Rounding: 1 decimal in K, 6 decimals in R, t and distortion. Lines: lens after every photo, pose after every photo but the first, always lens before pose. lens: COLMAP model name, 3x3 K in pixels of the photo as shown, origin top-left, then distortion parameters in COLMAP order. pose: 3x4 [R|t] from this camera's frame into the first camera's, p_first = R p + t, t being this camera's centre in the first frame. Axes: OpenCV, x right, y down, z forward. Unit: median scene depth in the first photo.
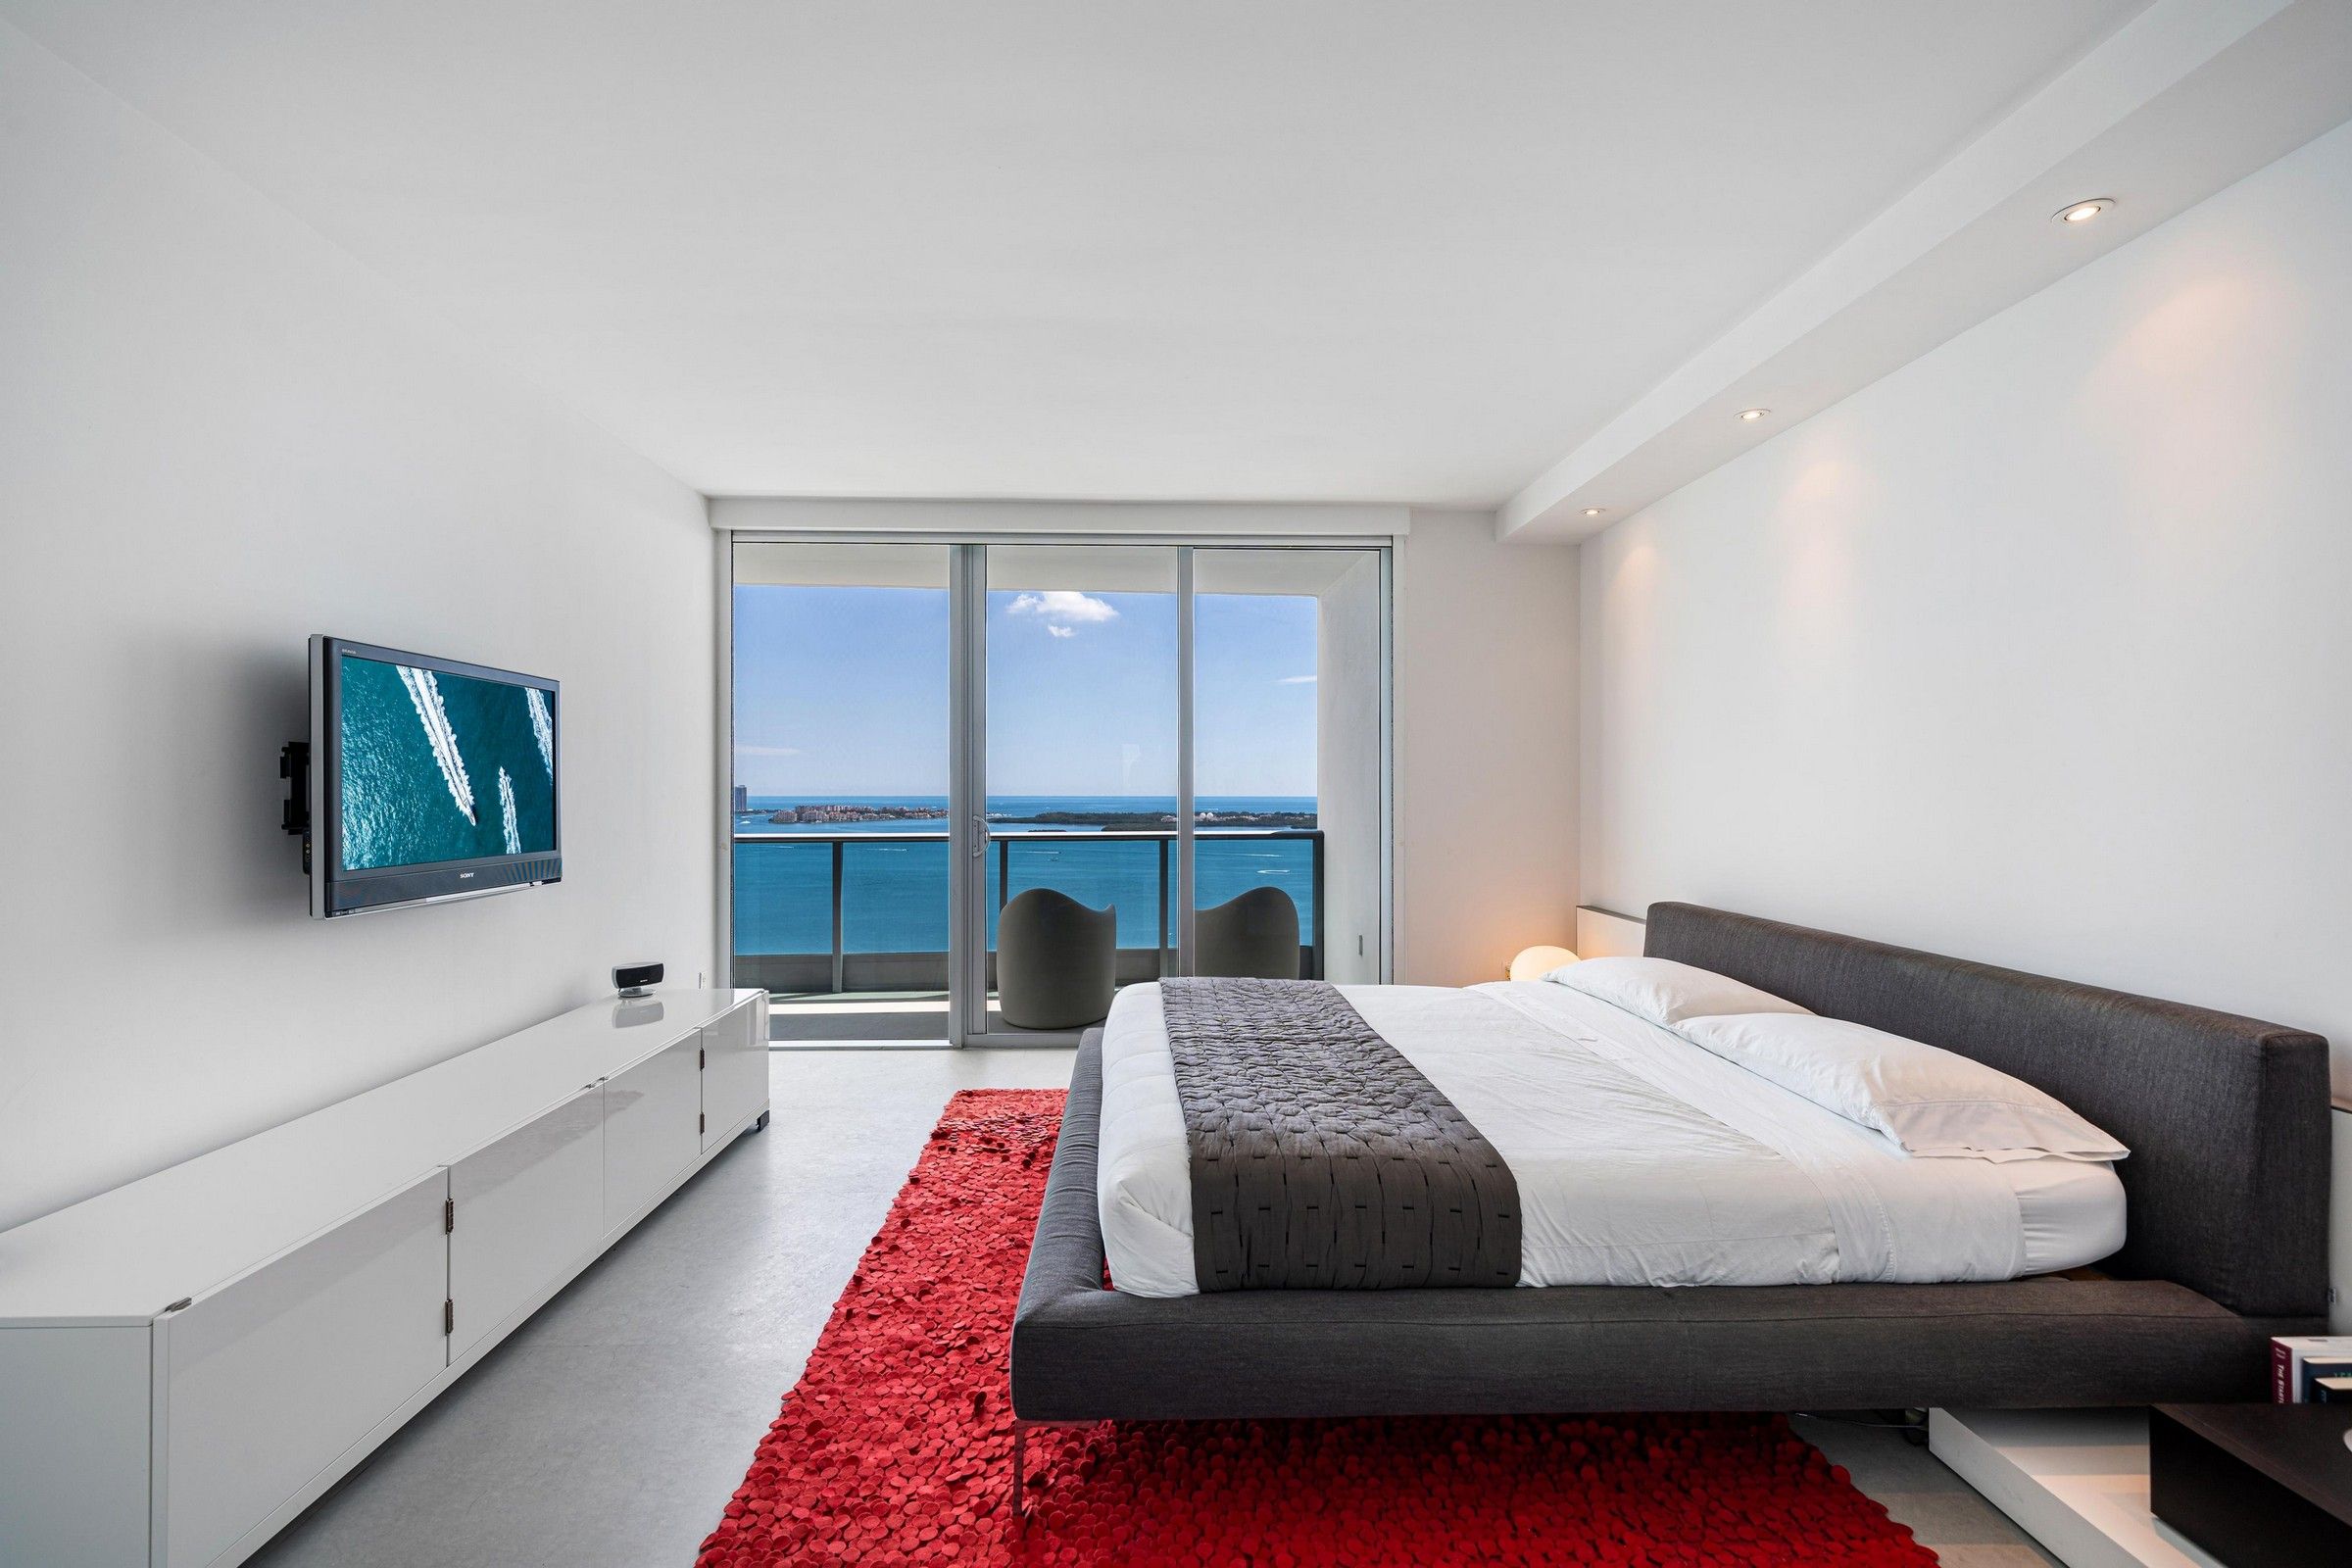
lens RADIAL K [[1059.5, 0, 1139.1], [0, 1059.5, 794.7], [0, 0, 1]] dist [-0.001201, 0.000958]
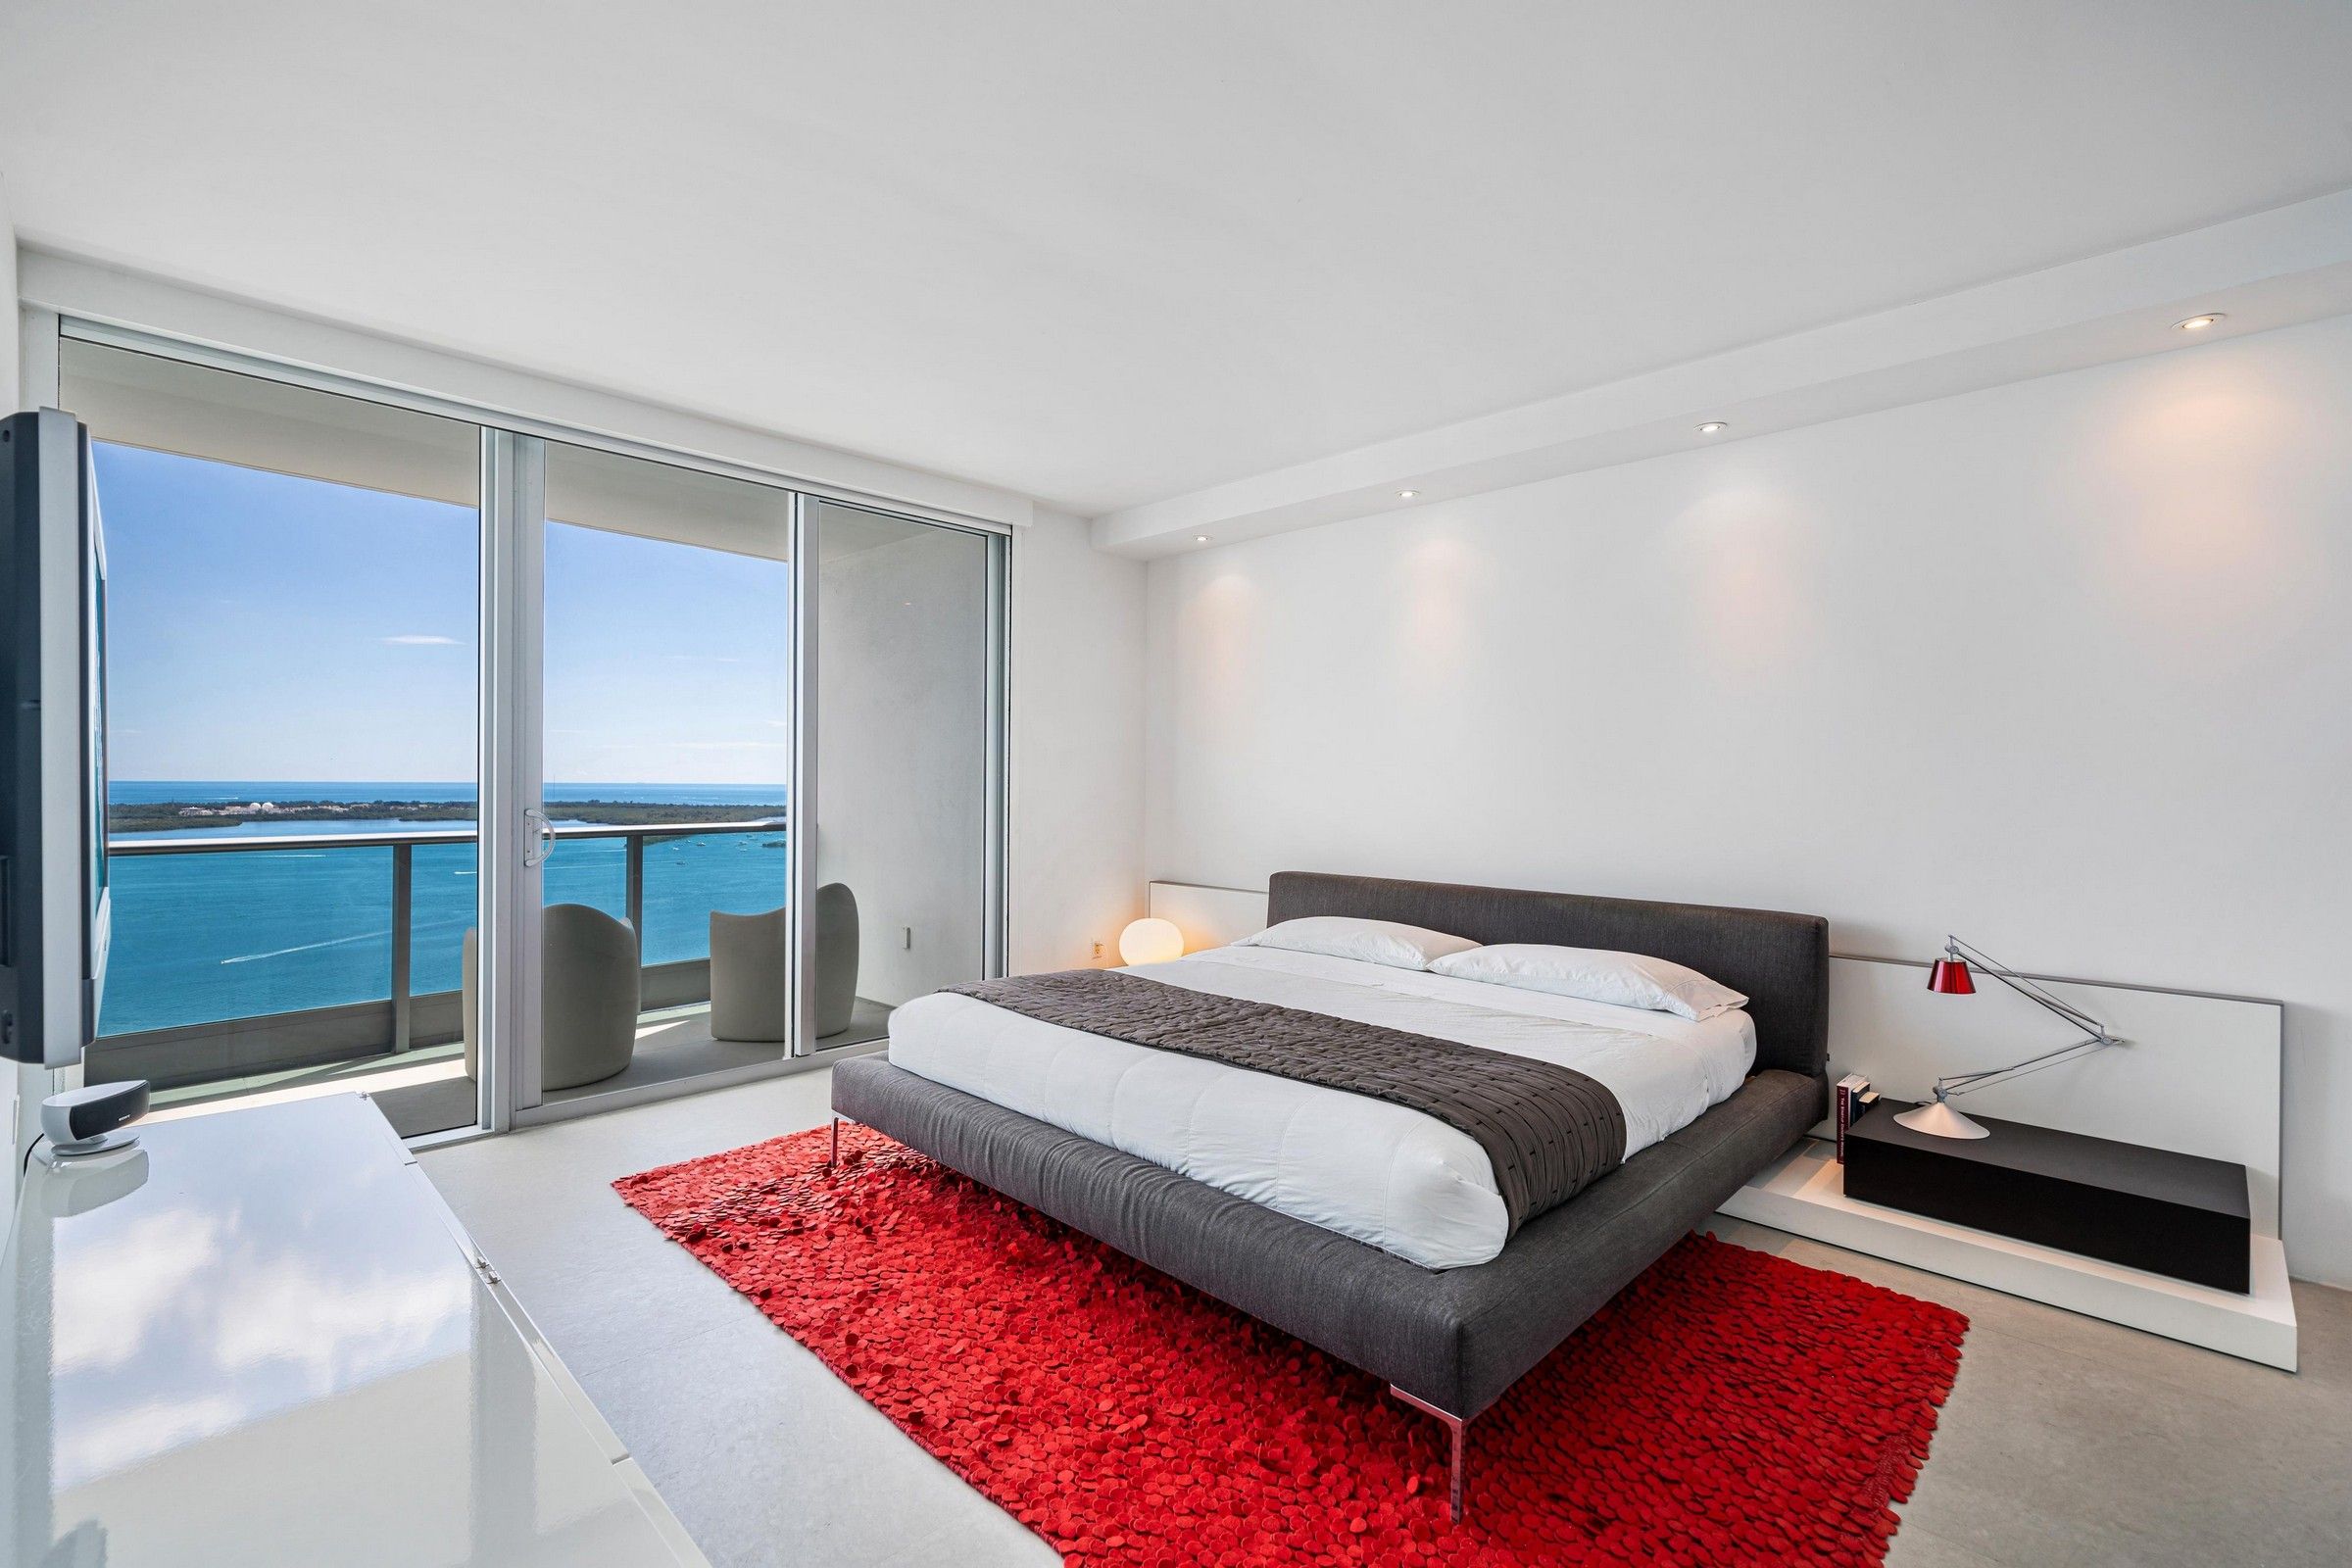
lens RADIAL K [[1059.5, 0, 1160.6], [0, 1059.5, 795.2], [0, 0, 1]] dist [-0.001201, 0.000958]
pose [[0.715855, -0.005306, 0.698229, -0.476780], [-0.004301, 0.999919, 0.012008, -0.001337], [-0.698236, -0.011599, 0.715774, 0.237044]]
